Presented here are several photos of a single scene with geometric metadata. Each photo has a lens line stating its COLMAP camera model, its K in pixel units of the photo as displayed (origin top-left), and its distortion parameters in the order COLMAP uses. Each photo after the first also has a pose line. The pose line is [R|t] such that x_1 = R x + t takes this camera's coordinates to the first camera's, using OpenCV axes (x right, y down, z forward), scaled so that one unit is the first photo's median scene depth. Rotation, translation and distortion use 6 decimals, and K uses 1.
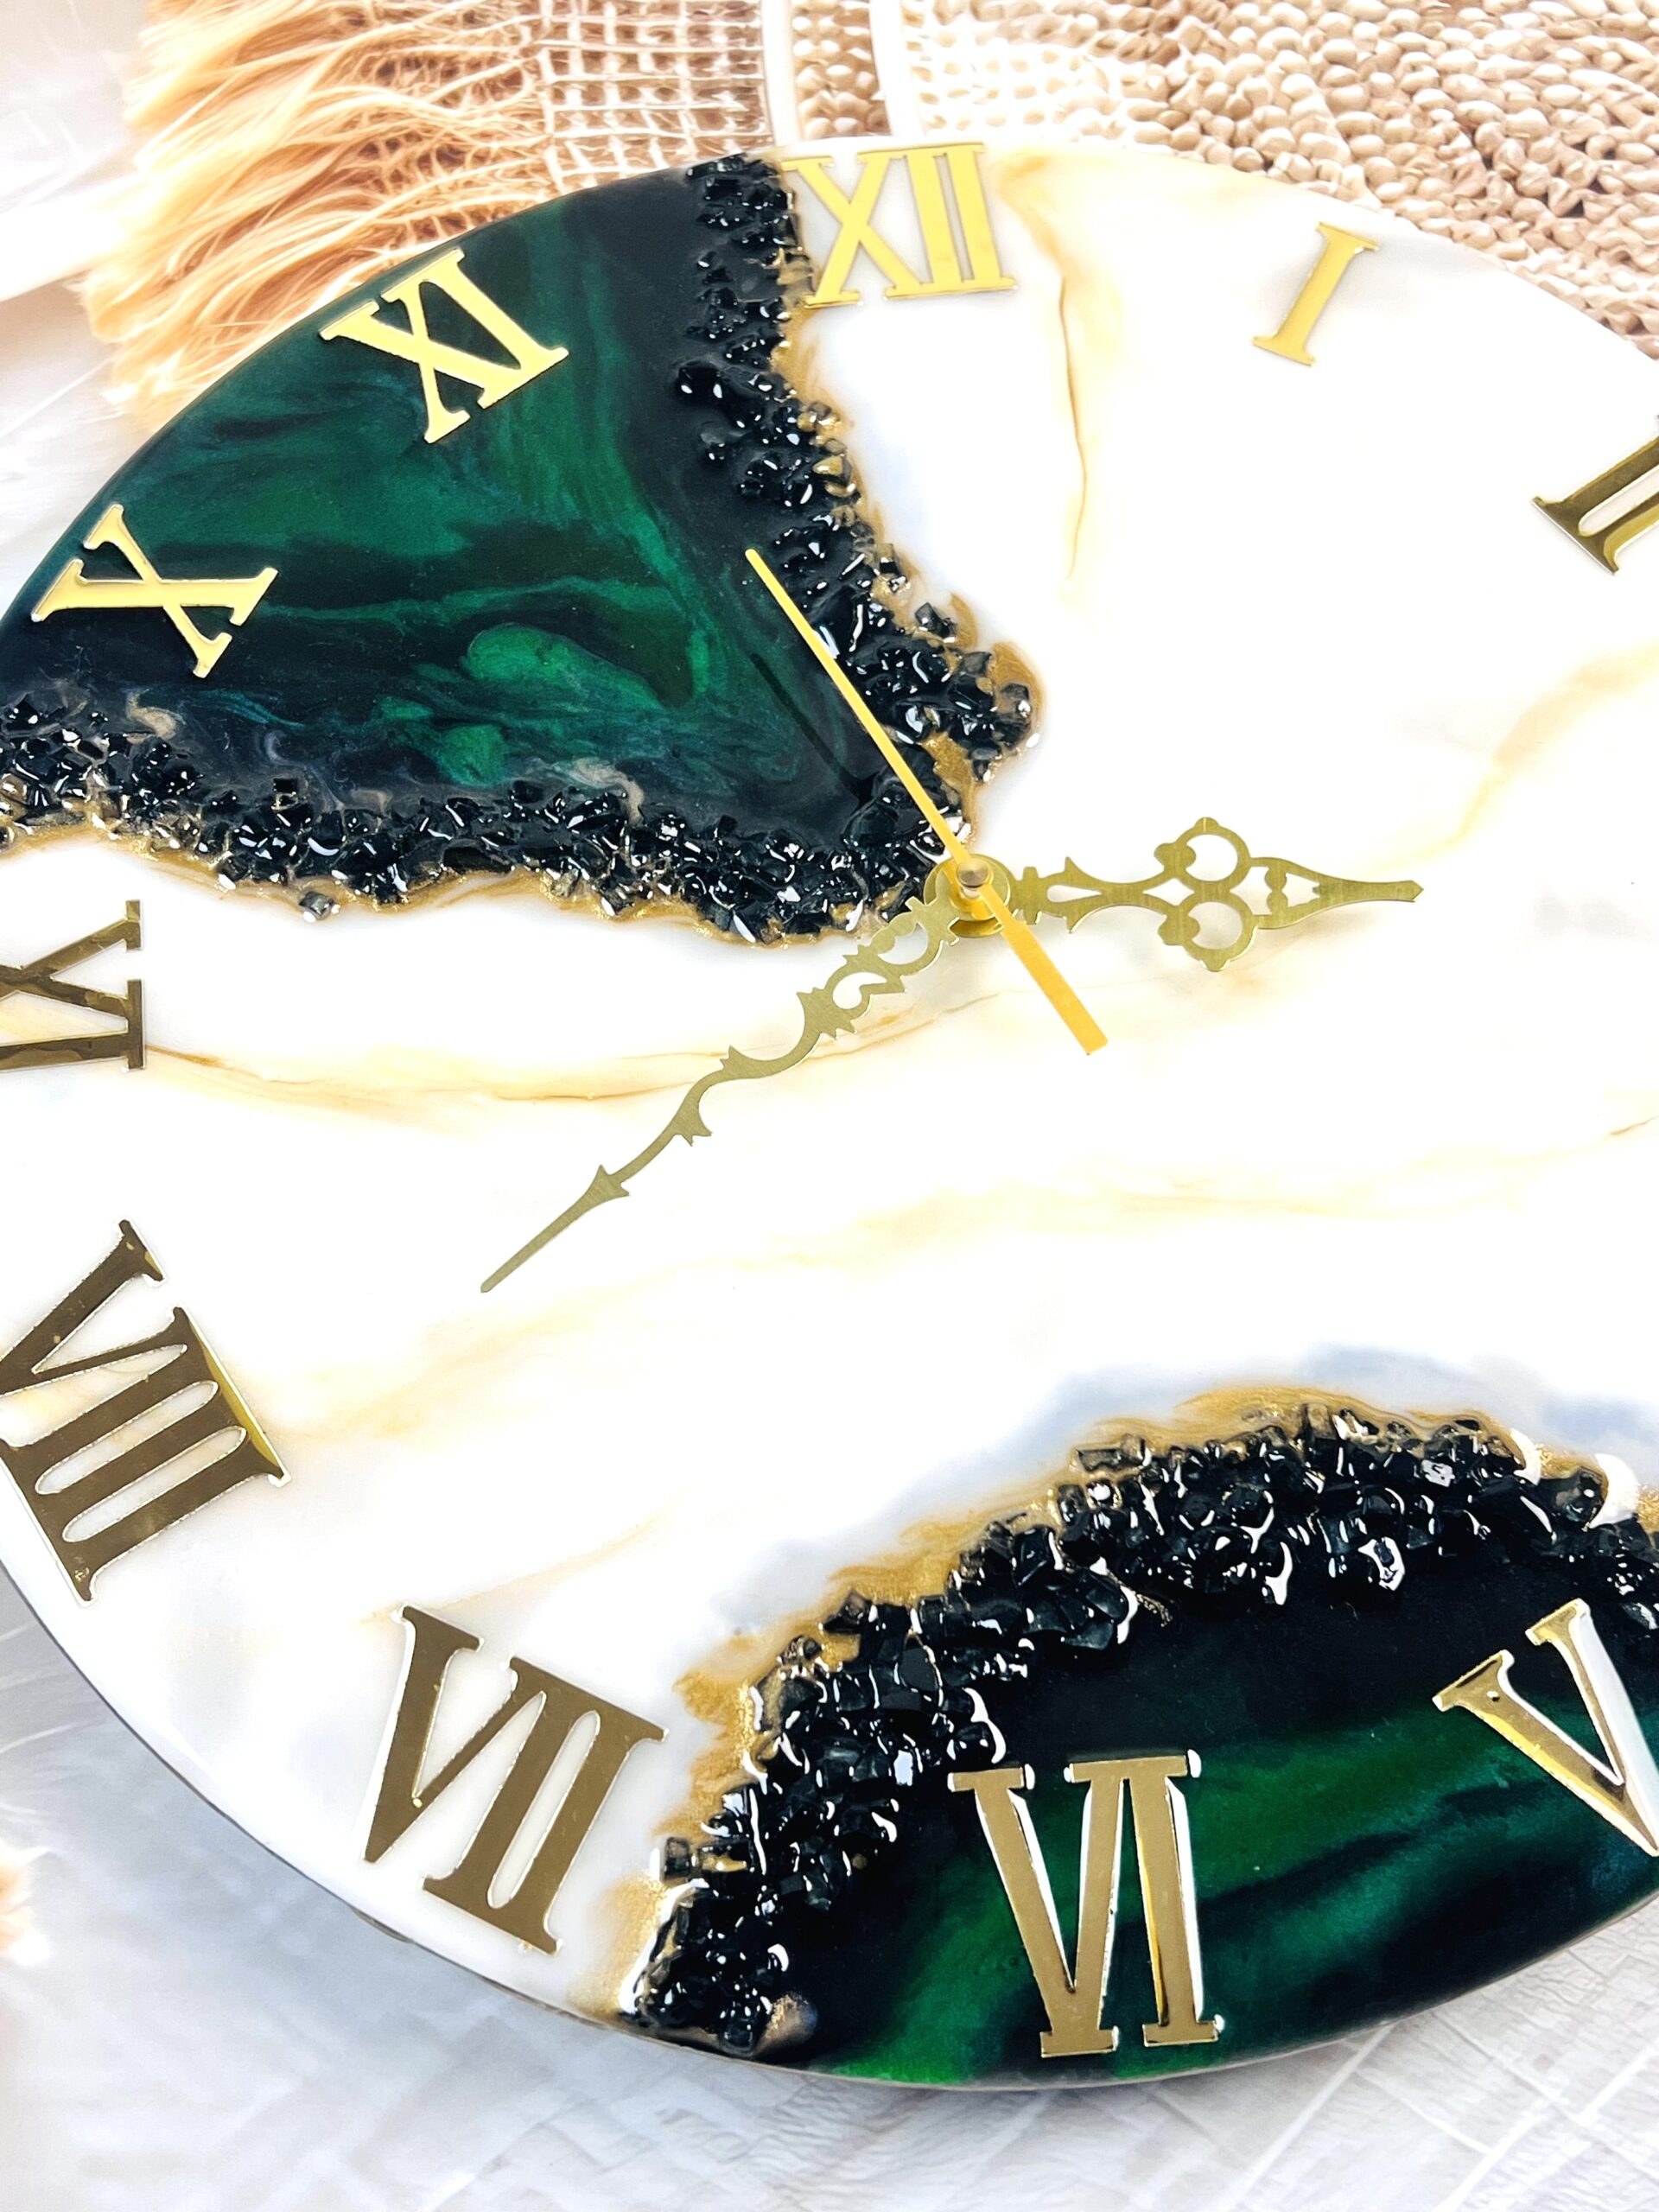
lens RADIAL K [[2622.1, 0, 825.2], [0, 2622.1, 1101.2], [0, 0, 1]] dist [0.185127, -0.625333]
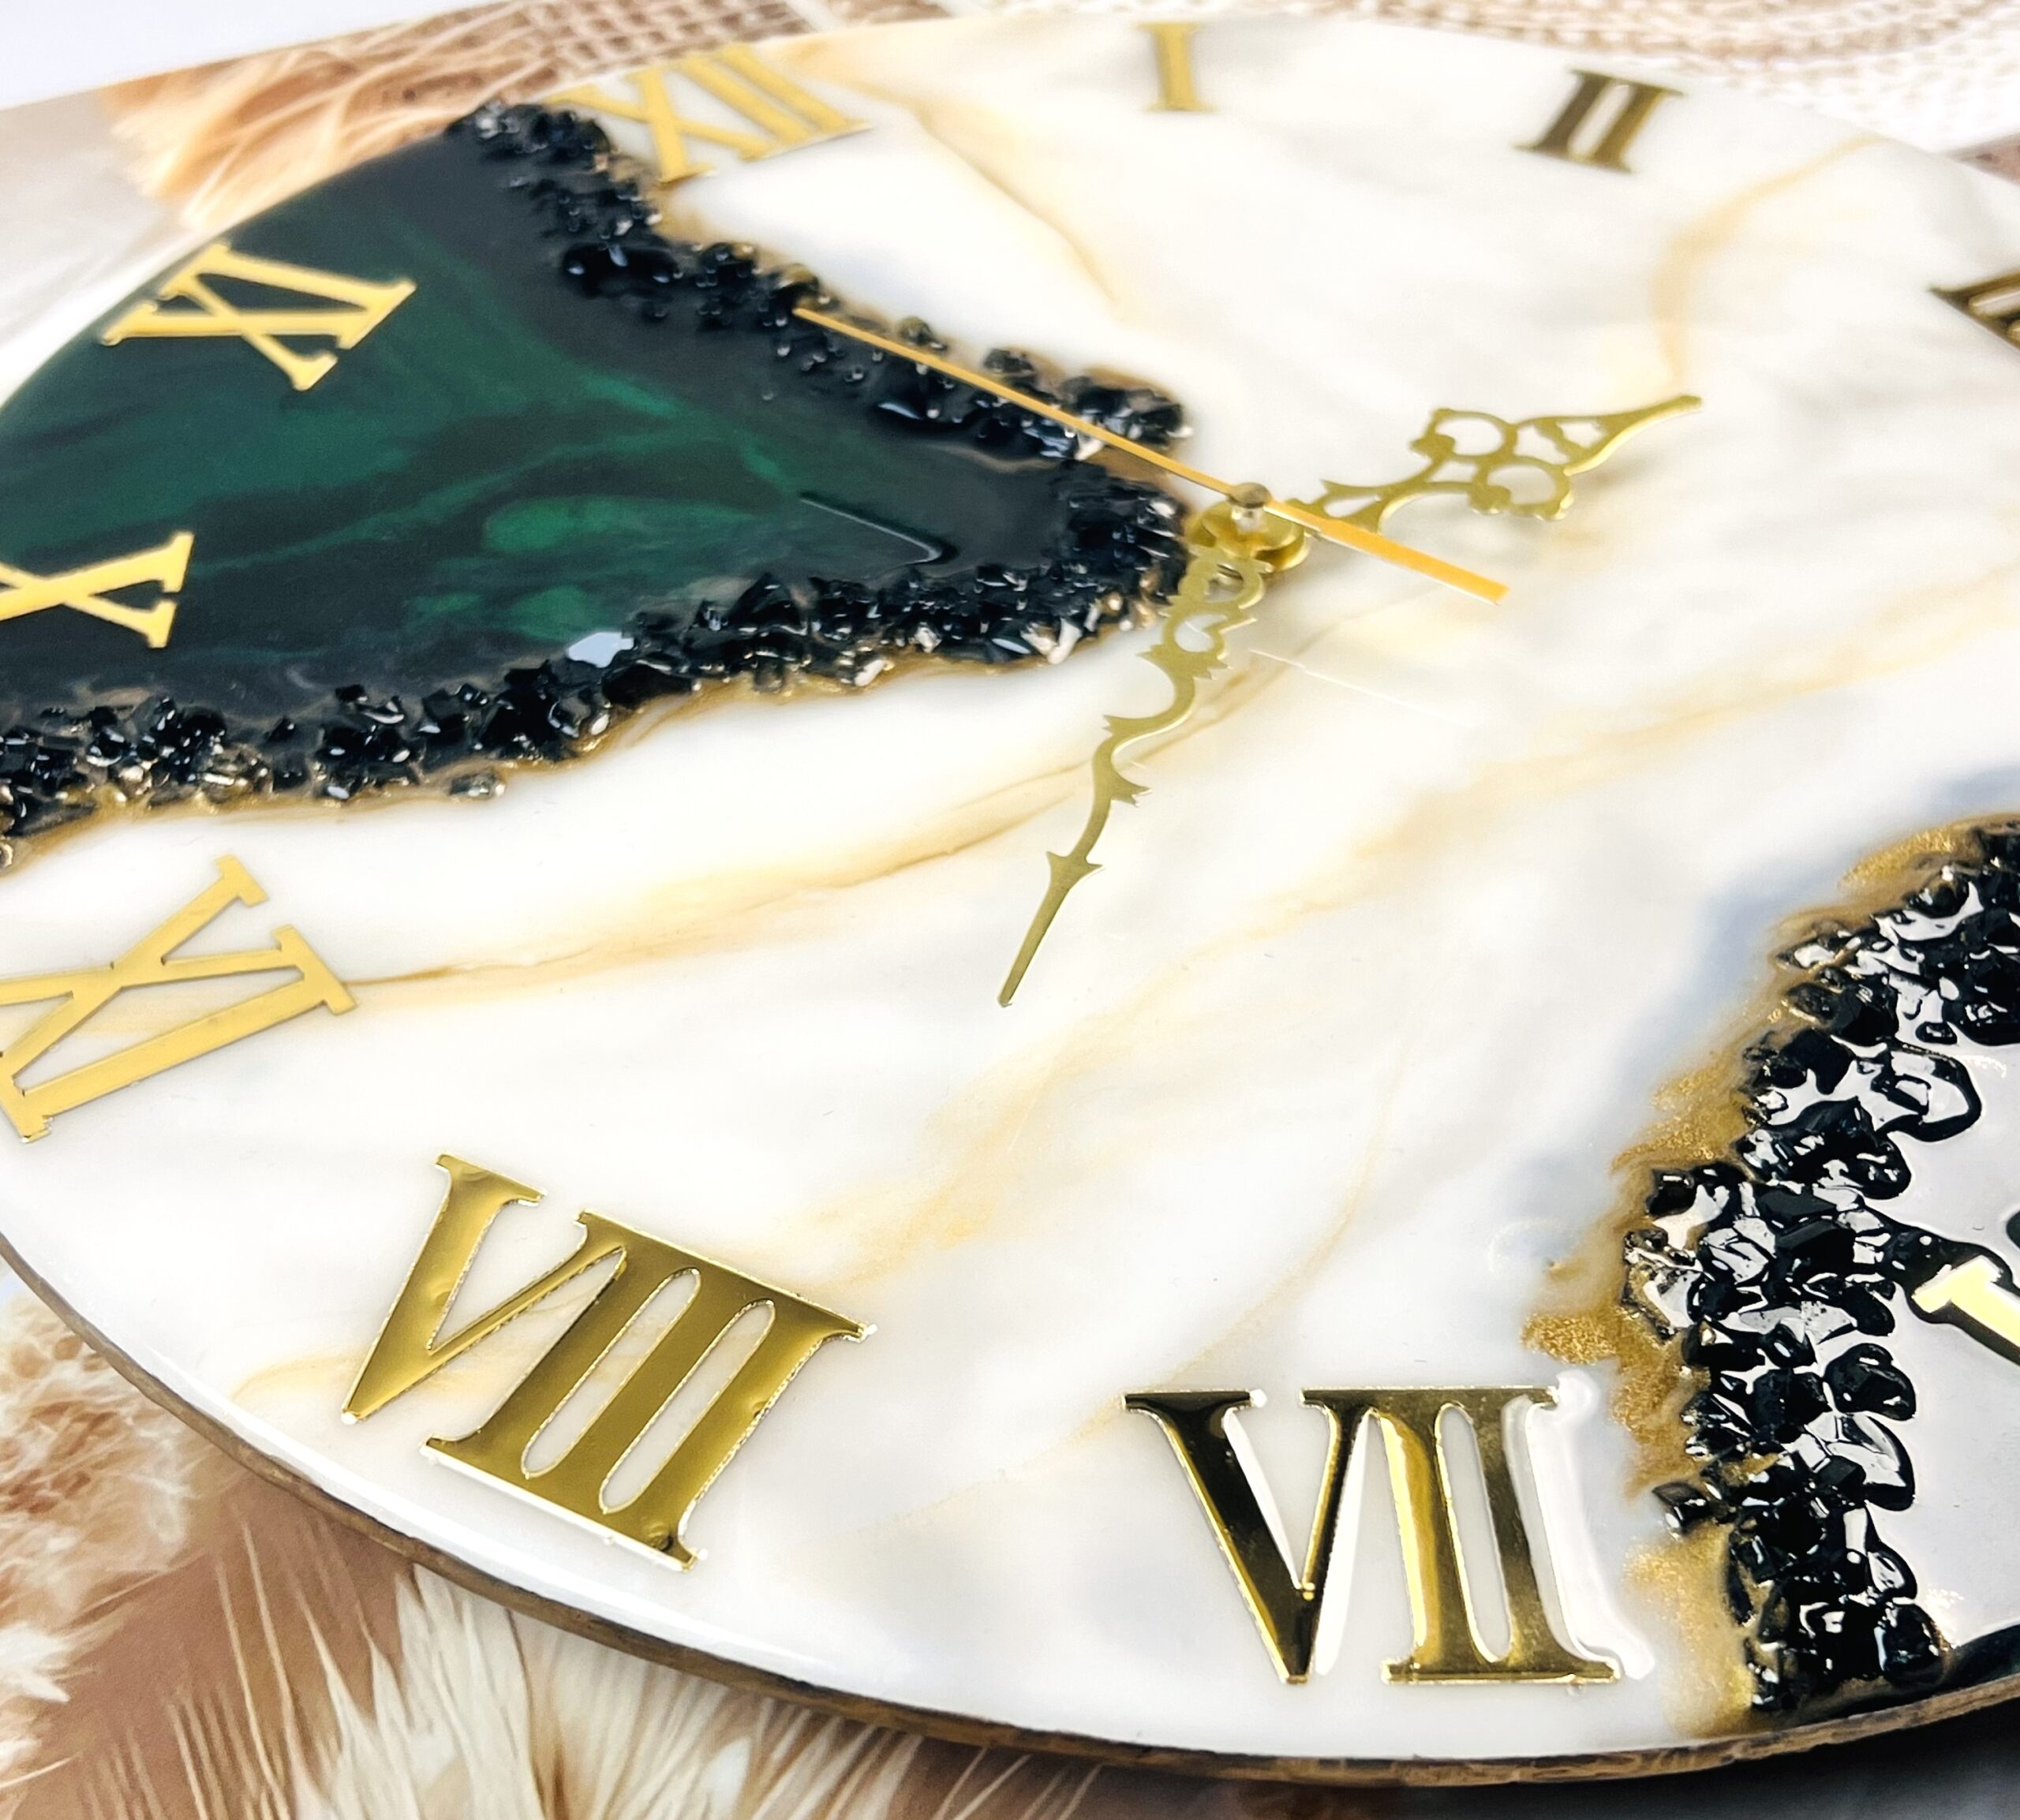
lens RADIAL K [[3202.9, 0, 1011.8], [0, 3202.9, 912.2], [0, 0, 1]] dist [0.019673, 0.014908]
pose [[0.882329, -0.292197, 0.368941, -0.382683], [0.411783, 0.858882, -0.304561, 0.273856], [-0.227884, 0.420646, 0.878137, 0.202701]]
